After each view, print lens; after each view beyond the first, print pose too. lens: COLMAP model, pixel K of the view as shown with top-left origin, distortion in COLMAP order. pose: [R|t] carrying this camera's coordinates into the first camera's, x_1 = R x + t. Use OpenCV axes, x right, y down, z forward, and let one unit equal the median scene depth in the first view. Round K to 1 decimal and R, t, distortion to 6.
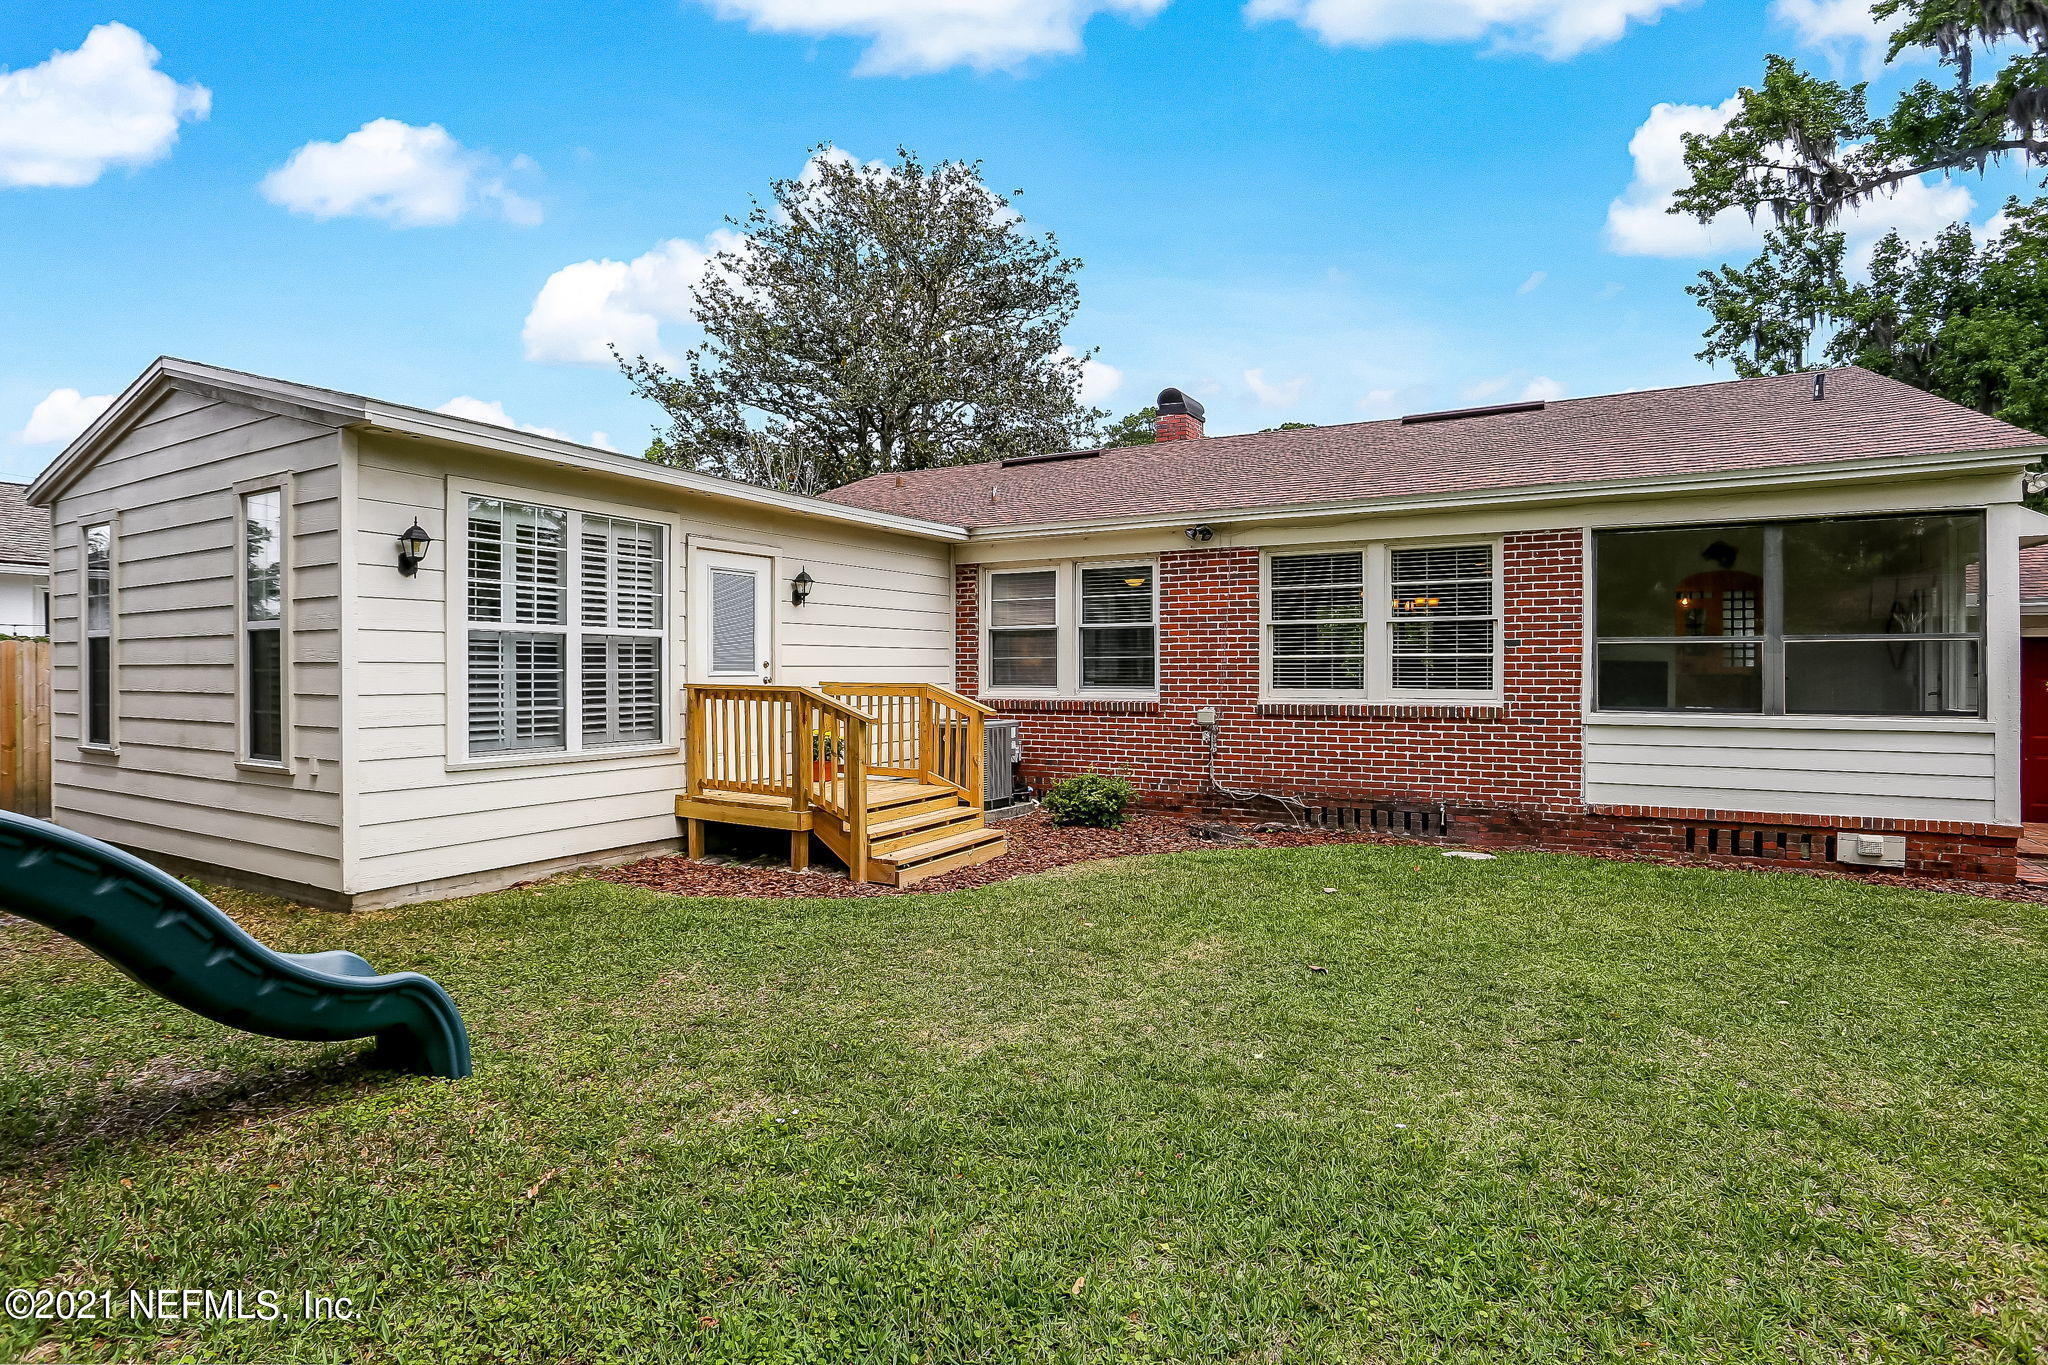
lens RADIAL K [[1013.2, 0, 1021.2], [0, 1013.2, 680.0], [0, 0, 1]] dist [-0.048025, 0.014915]
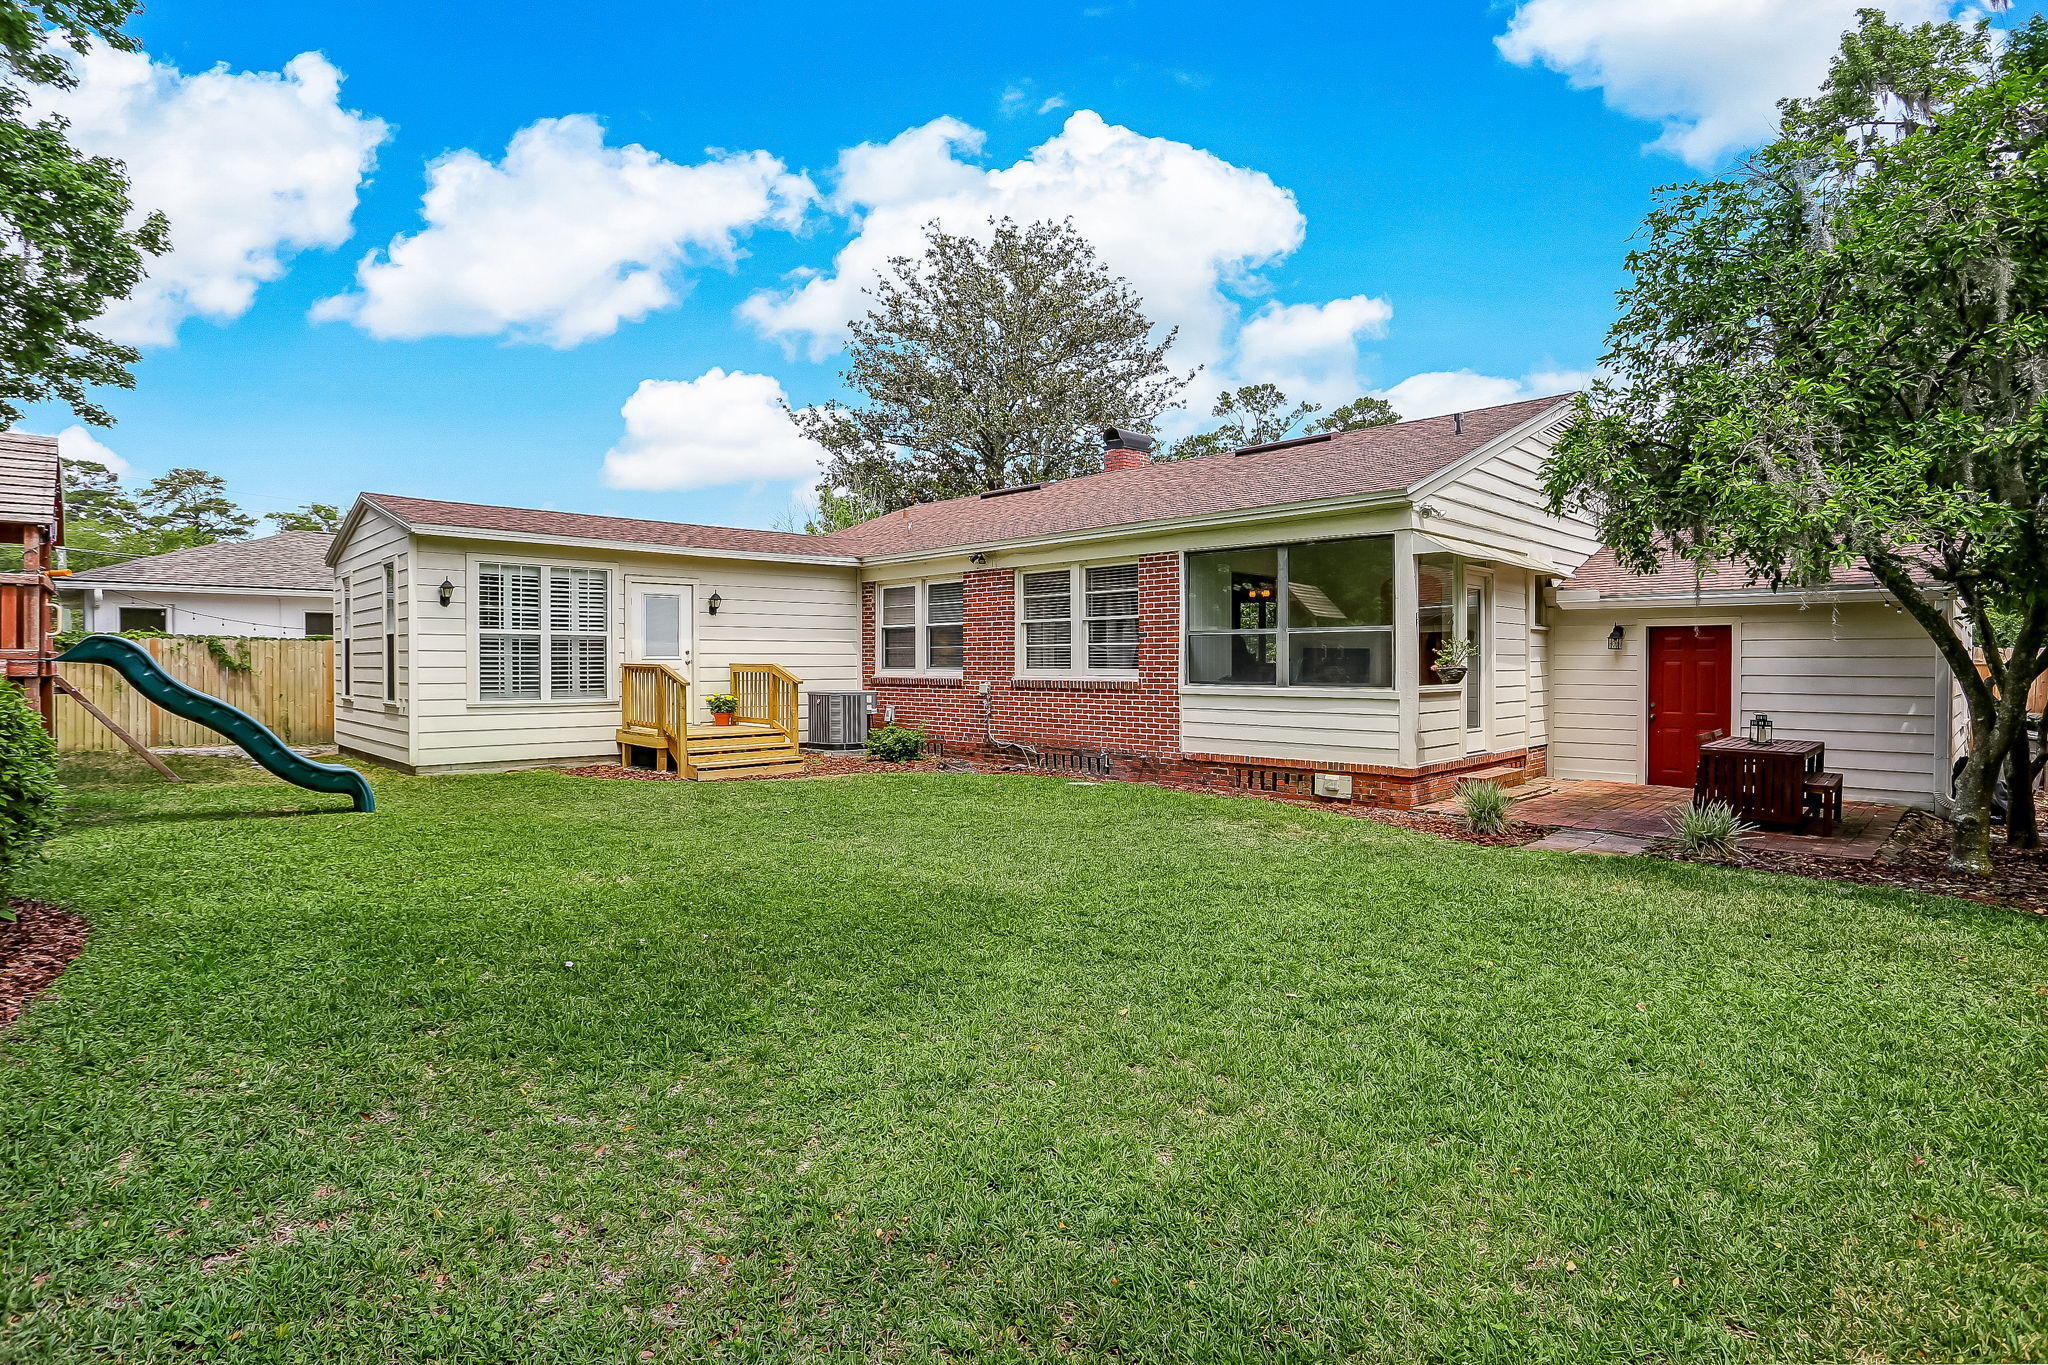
lens RADIAL K [[1013.2, 0, 1018.3], [0, 1013.2, 681.5], [0, 0, 1]] dist [-0.048025, 0.014915]
pose [[0.957172, 0.006044, -0.289458, 0.758737], [-0.003555, 0.999952, 0.009123, 0.015580], [0.289499, -0.007703, 0.957147, -0.405067]]
